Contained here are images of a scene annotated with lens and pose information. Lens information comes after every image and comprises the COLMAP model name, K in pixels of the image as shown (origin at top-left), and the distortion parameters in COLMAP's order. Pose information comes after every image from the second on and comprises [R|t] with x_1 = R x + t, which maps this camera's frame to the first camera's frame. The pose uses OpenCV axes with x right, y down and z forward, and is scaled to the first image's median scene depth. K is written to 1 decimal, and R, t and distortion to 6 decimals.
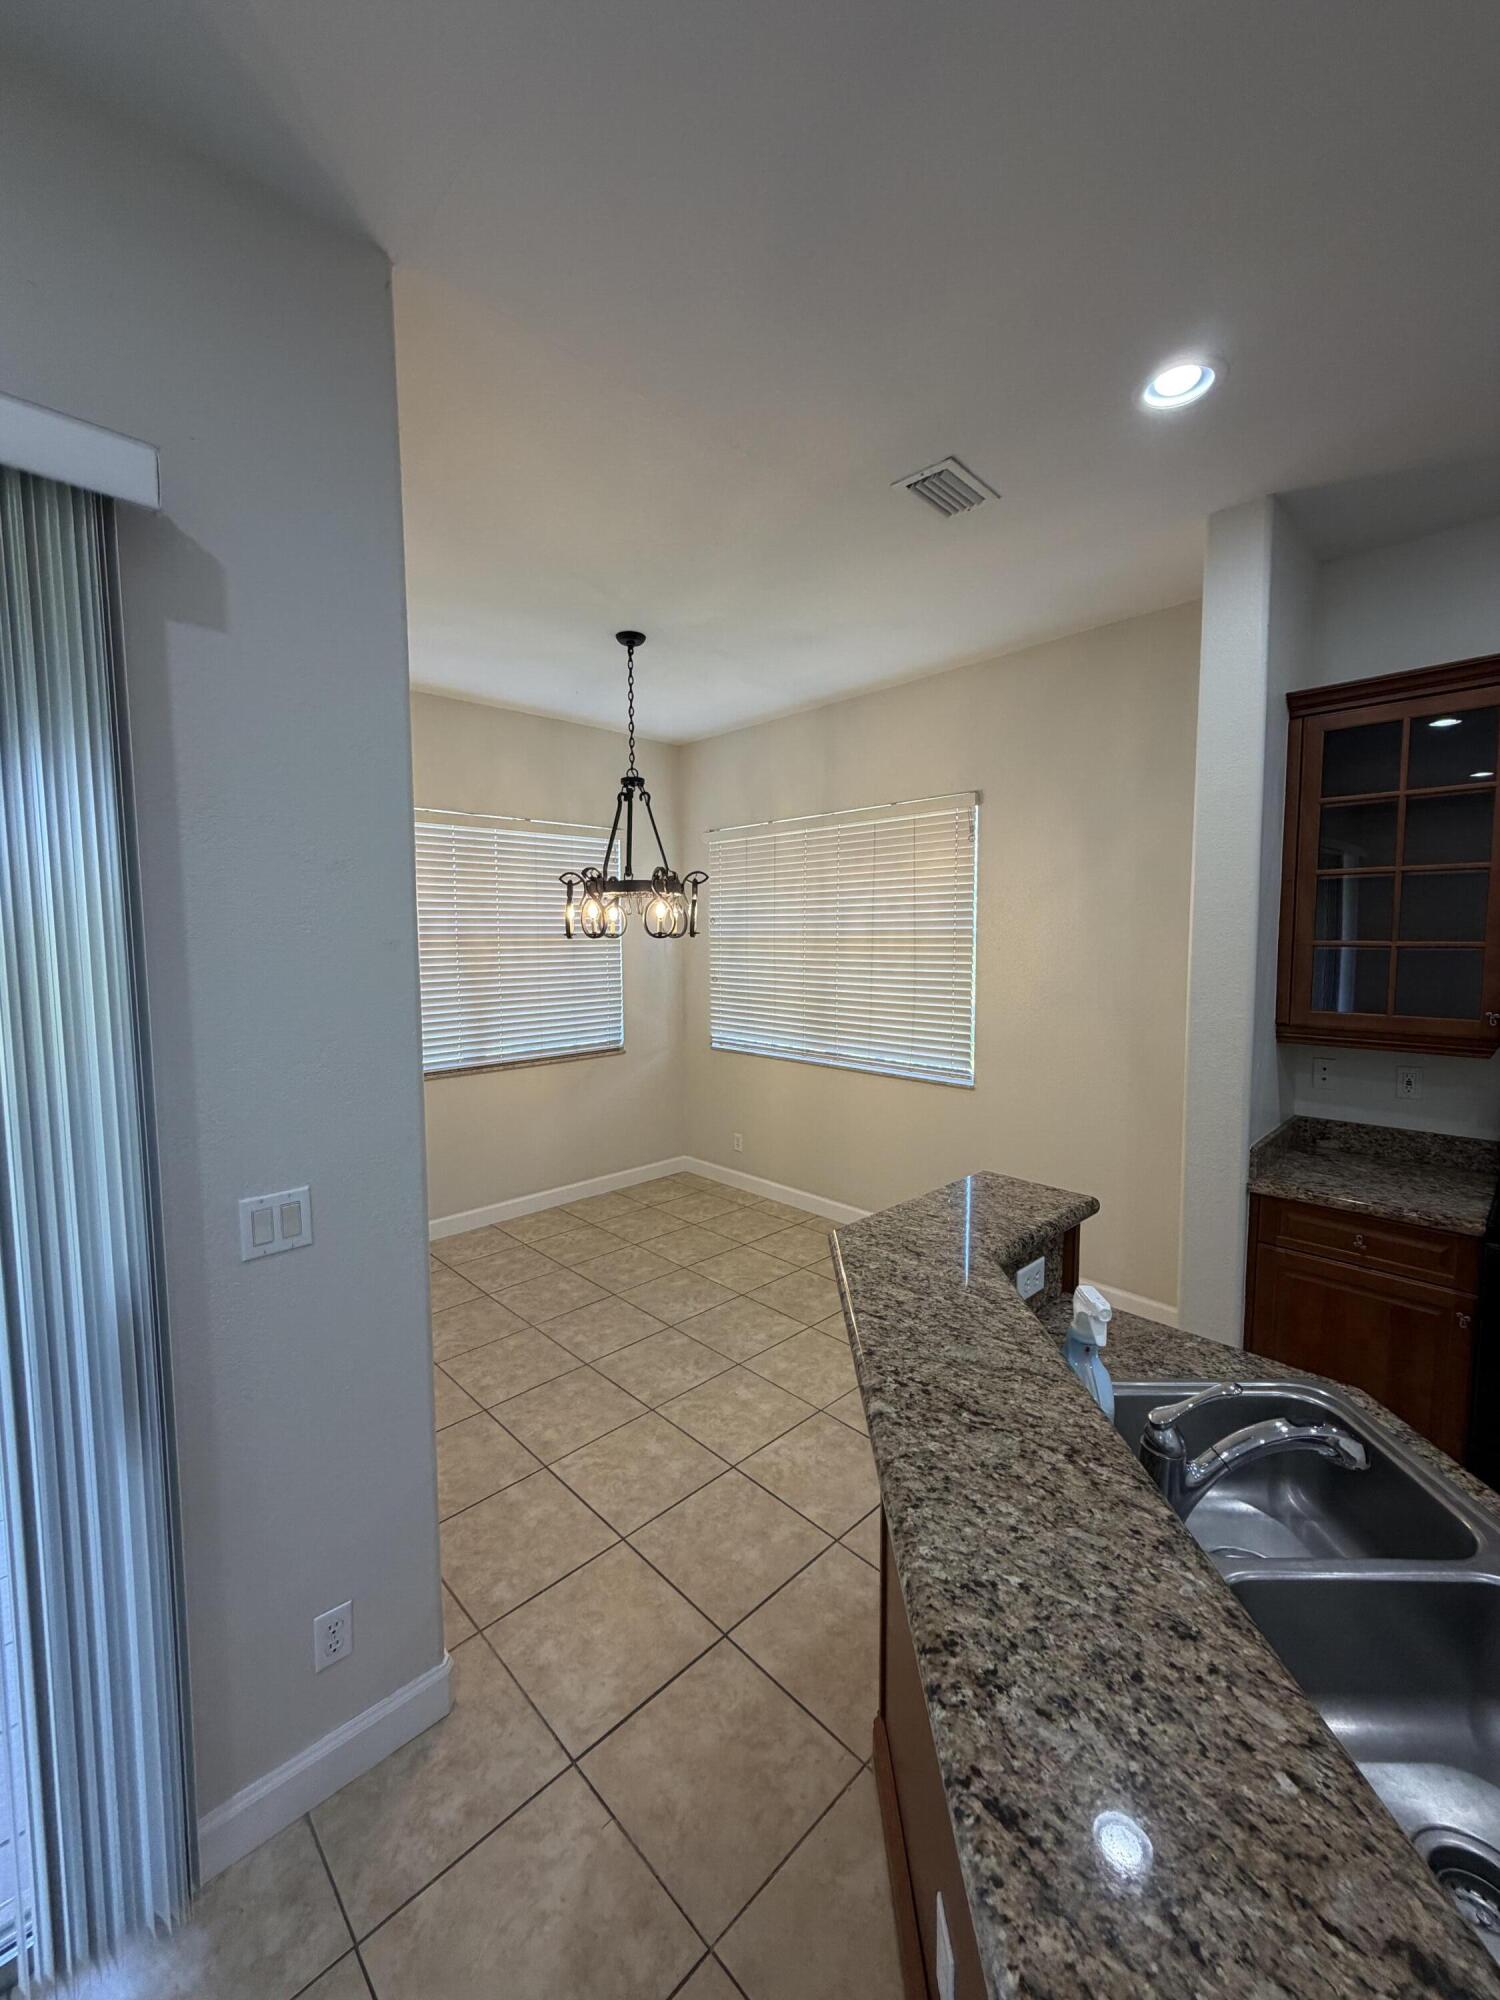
lens RADIAL K [[794.1, 0, 745.7], [0, 794.1, 994.0], [0, 0, 1]] dist [0.000781, -0.000277]
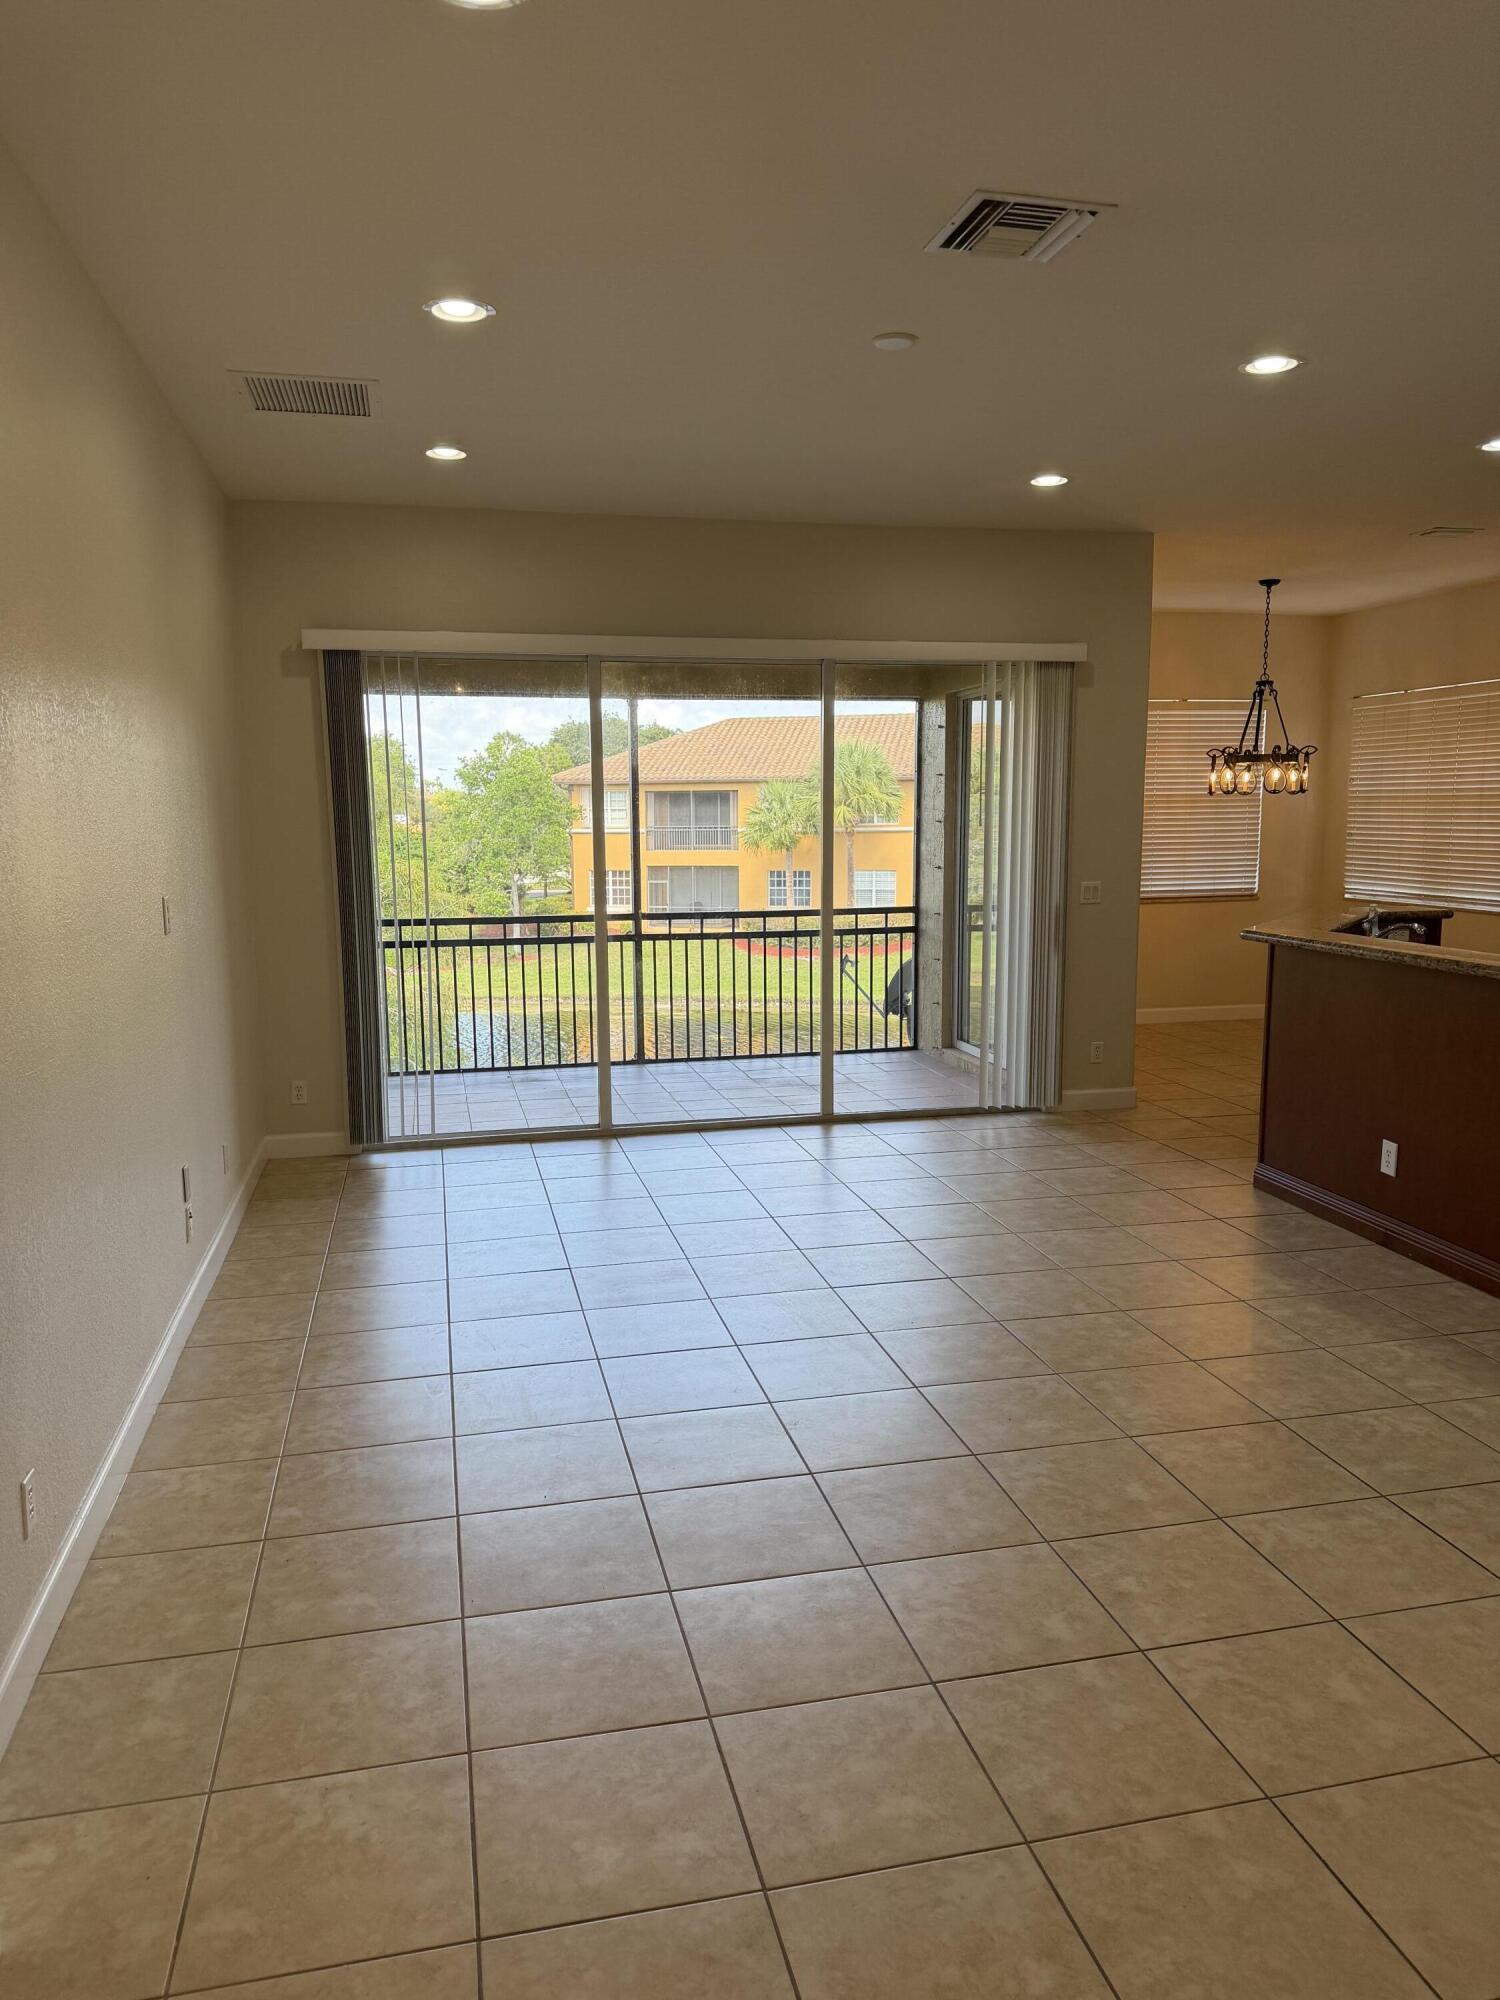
lens RADIAL K [[1414.4, 0, 750.0], [0, 1414.4, 1000.0], [0, 0, 1]] dist [0.089316, -0.115546]
pose [[0.857182, 0.068952, -0.510378, 0.409843], [-0.037836, 0.996750, 0.071114, 0.147693], [0.513622, -0.041647, 0.857005, -1.668761]]
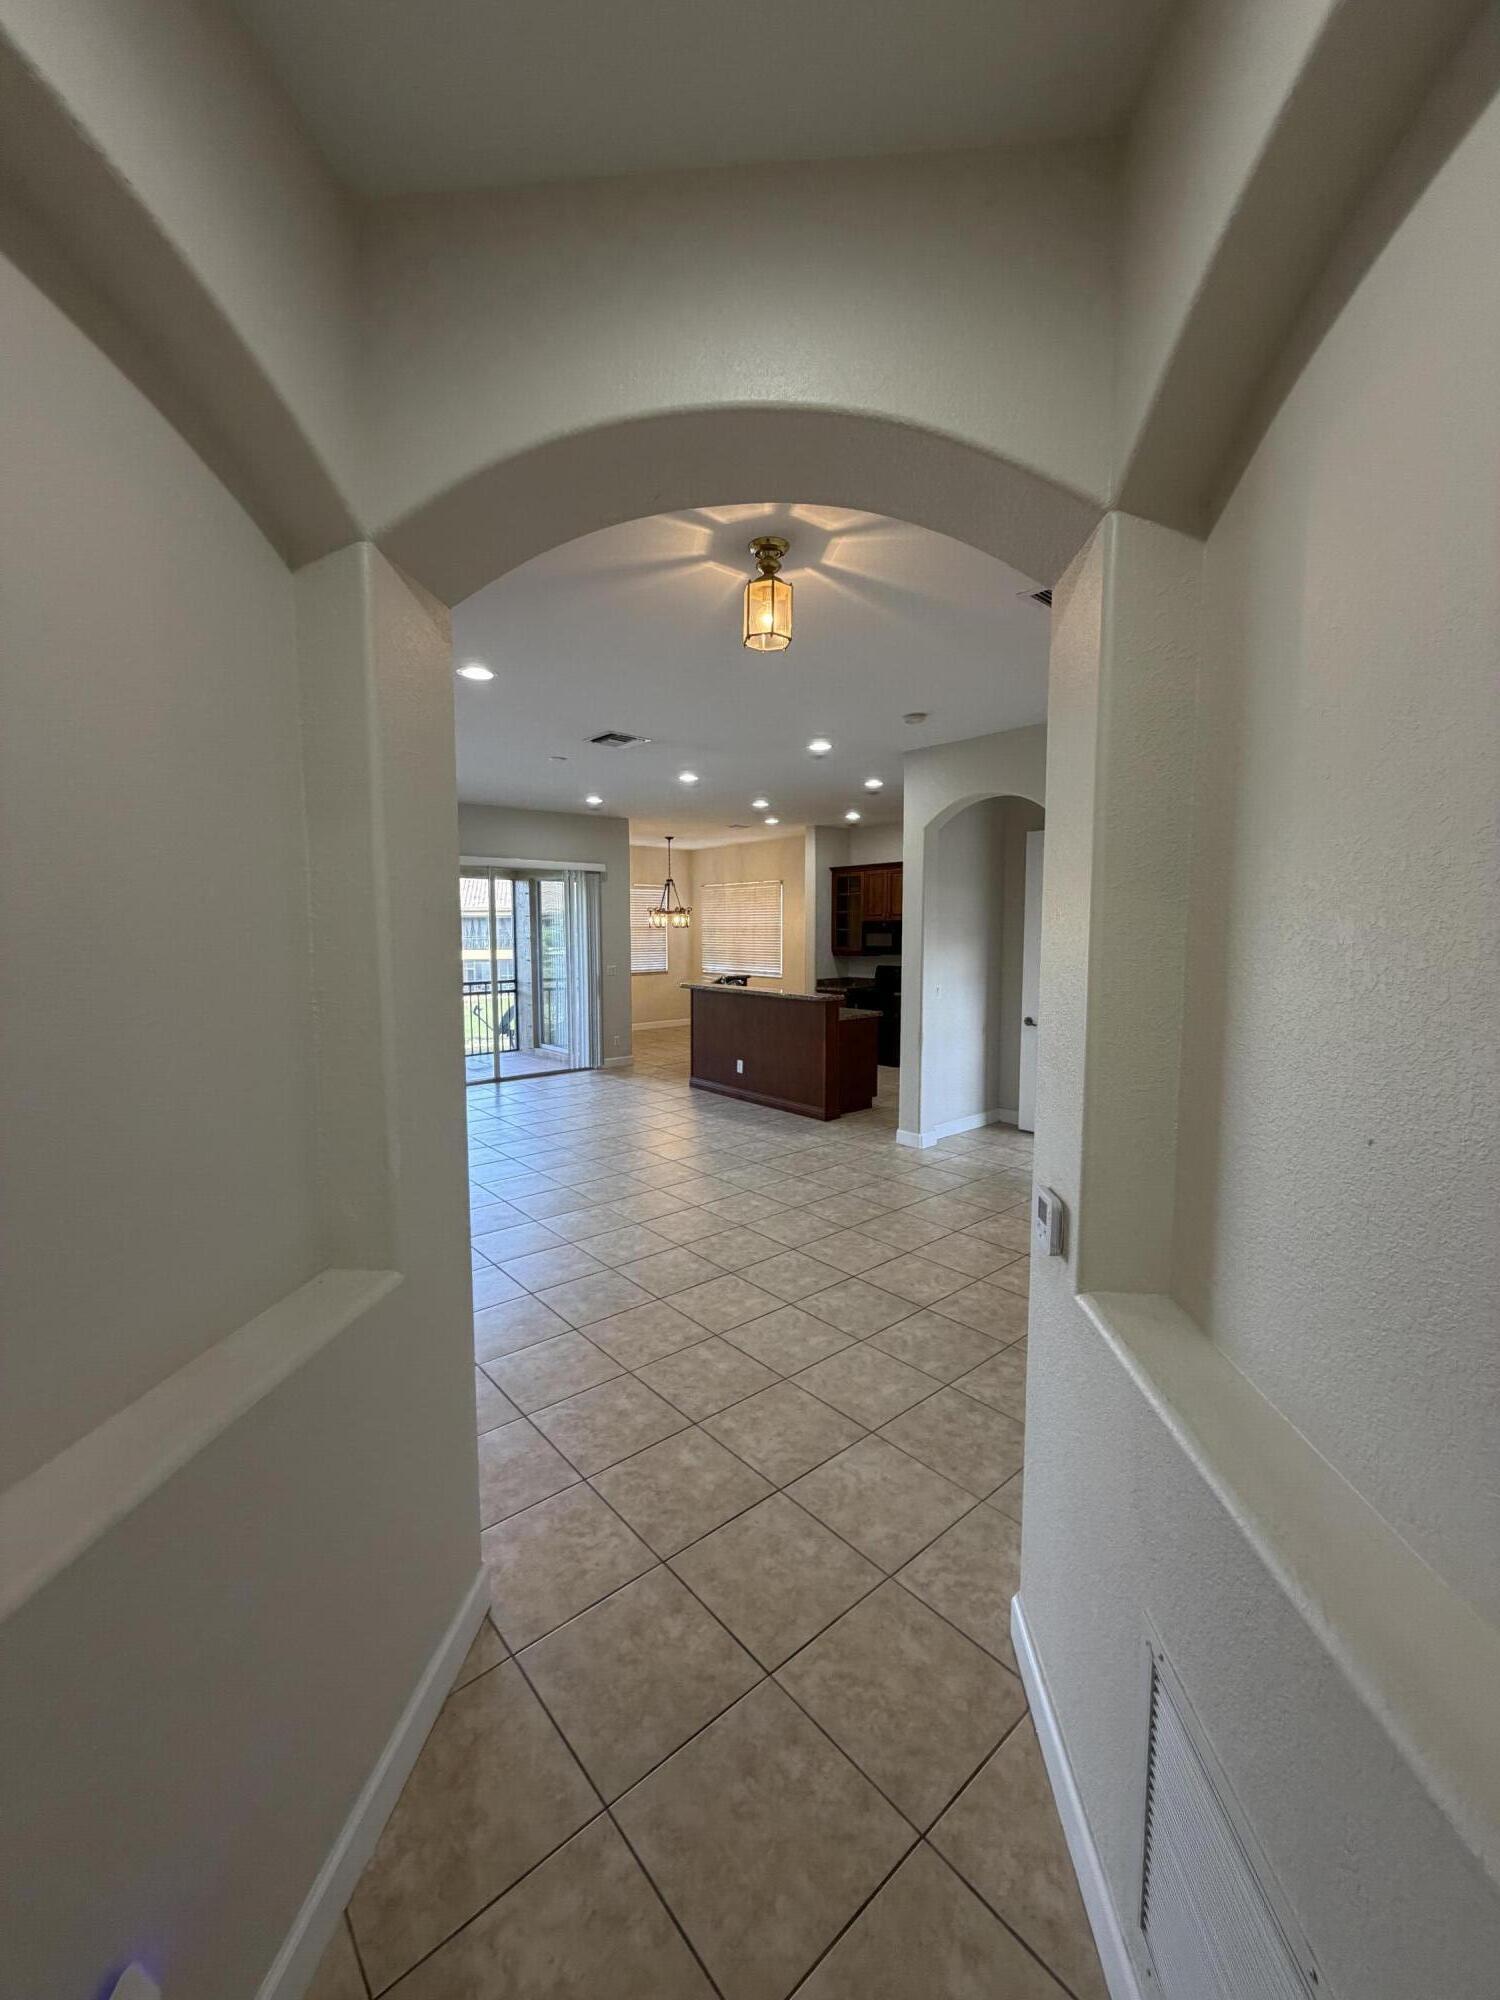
lens RADIAL K [[794.1, 0, 745.7], [0, 794.1, 994.0], [0, 0, 1]] dist [0.000781, -0.000277]
pose [[0.997837, 0.009096, -0.065106, 0.387619], [-0.008527, 0.999923, 0.009016, 0.170151], [0.065183, -0.008441, 0.997838, -2.255674]]
